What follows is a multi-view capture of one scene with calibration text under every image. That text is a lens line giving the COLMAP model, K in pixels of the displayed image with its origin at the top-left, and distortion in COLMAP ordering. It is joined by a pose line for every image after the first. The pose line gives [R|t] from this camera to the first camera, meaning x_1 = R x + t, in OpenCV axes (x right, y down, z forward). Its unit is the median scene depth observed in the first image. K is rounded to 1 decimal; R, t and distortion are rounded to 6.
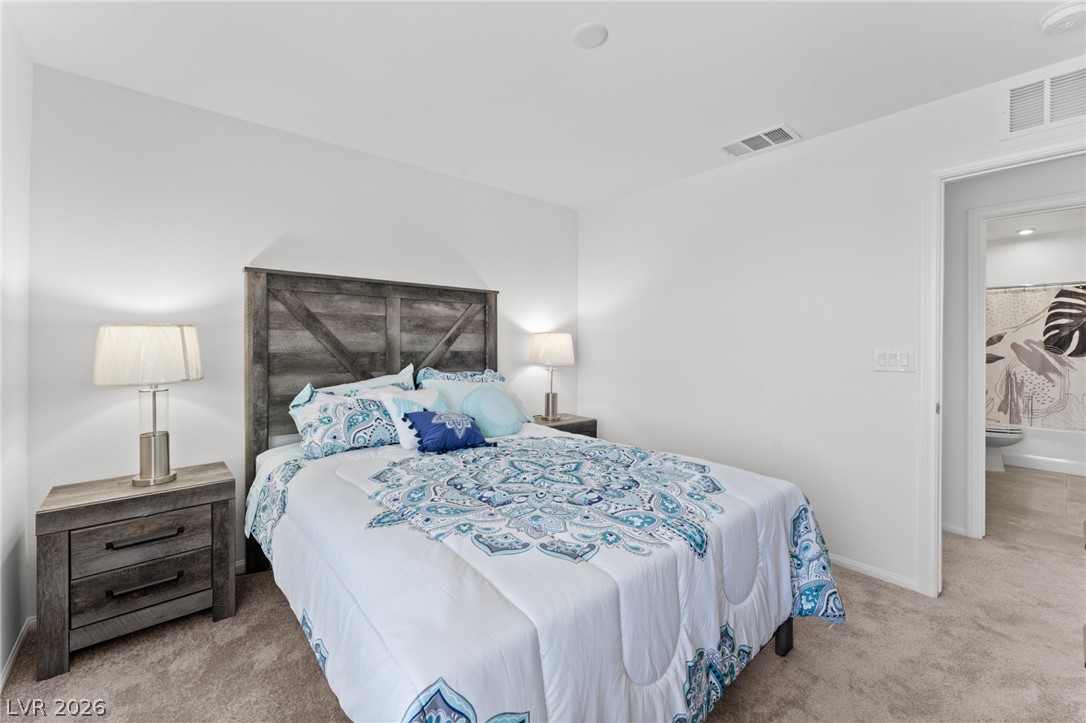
lens RADIAL K [[444.6, 0, 548.6], [0, 444.6, 342.3], [0, 0, 1]] dist [0.001715, 0.000060]
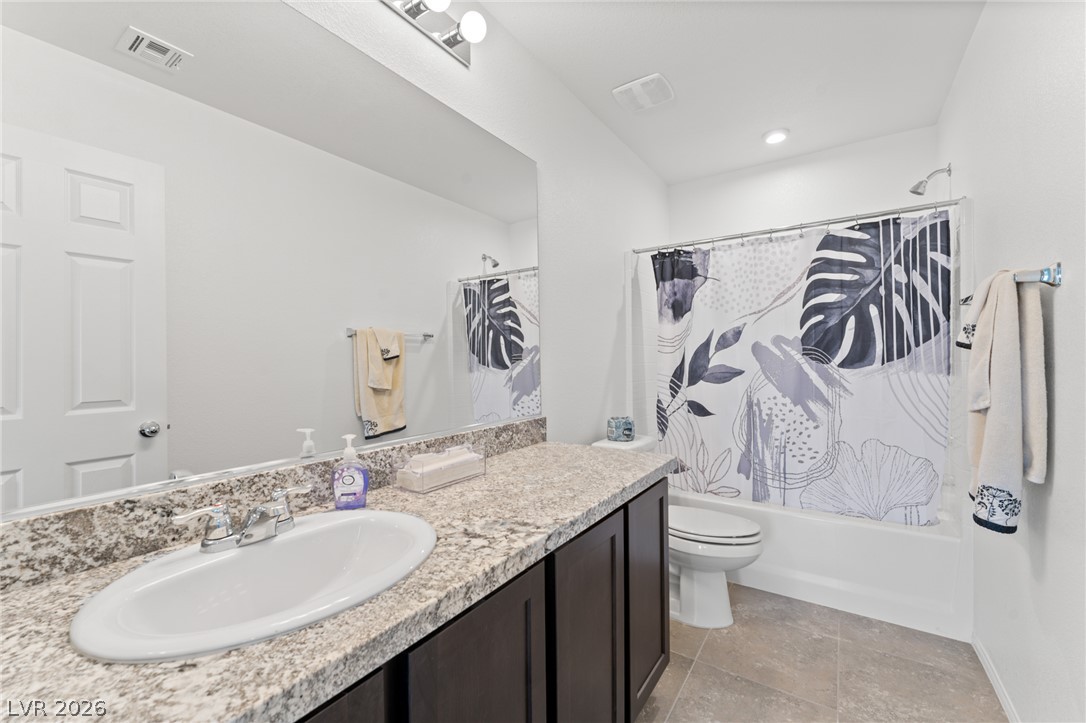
lens RADIAL K [[444.6, 0, 547.0], [0, 444.6, 361.0], [0, 0, 1]] dist [0.001715, 0.000060]
pose [[0.962330, -0.014668, 0.271487, 0.698457], [0.014006, 0.999892, 0.004377, 0.017290], [-0.271522, -0.000409, 0.962432, 0.593933]]
